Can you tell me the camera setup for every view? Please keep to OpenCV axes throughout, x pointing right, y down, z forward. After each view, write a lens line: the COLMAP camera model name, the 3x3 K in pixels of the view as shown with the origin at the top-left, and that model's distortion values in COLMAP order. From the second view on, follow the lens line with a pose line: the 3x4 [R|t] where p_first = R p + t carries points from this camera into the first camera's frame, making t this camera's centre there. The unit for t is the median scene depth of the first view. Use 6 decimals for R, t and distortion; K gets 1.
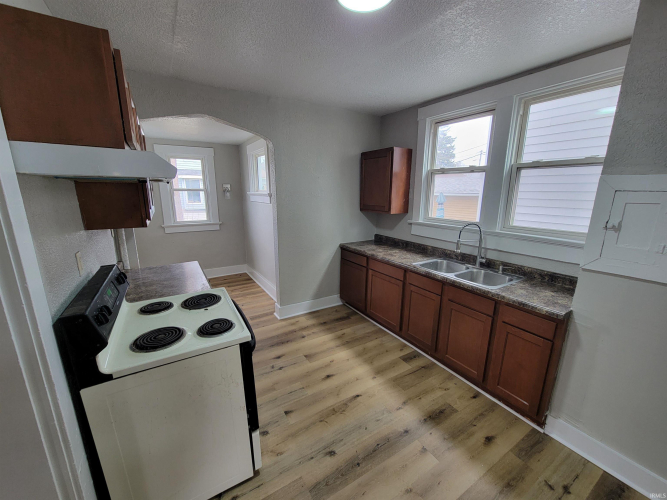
lens RADIAL K [[271.2, 0, 335.0], [0, 271.2, 254.0], [0, 0, 1]] dist [-0.003267, 0.000520]
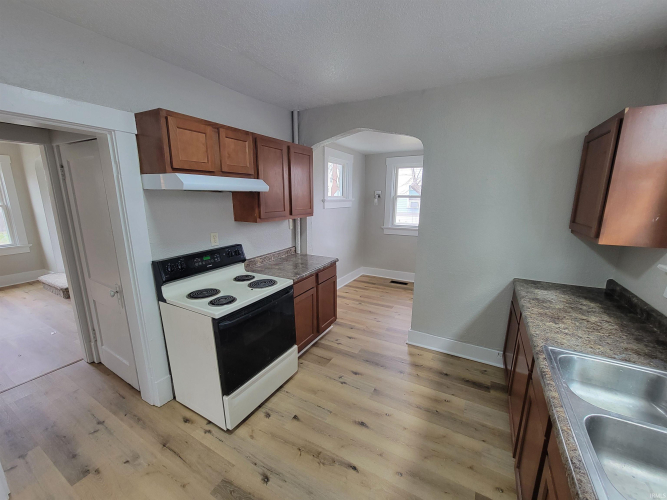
lens RADIAL K [[271.2, 0, 335.0], [0, 271.2, 254.0], [0, 0, 1]] dist [-0.003267, 0.000520]
pose [[0.490304, 0.179414, -0.852885, 0.542189], [-0.198729, 0.975818, 0.091030, -0.105978], [0.848592, 0.124860, 0.514102, 0.449950]]
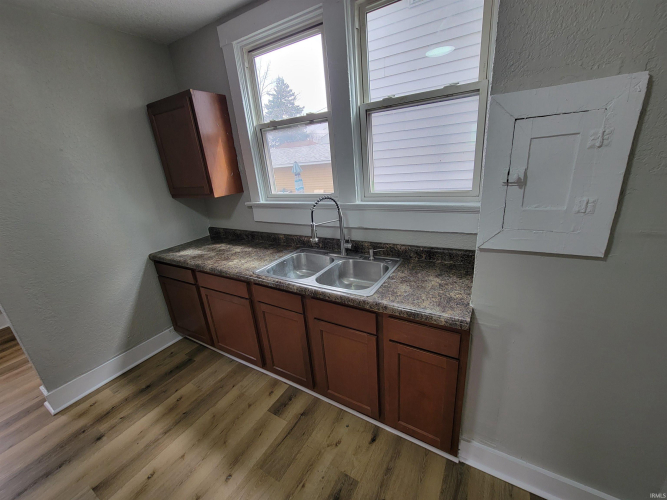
lens RADIAL K [[271.2, 0, 335.0], [0, 271.2, 254.0], [0, 0, 1]] dist [-0.003267, 0.000520]
pose [[0.882908, -0.227943, 0.410506, 0.219602], [0.191541, 0.973056, 0.128350, -0.058081], [-0.428702, -0.034692, 0.902779, 0.373044]]
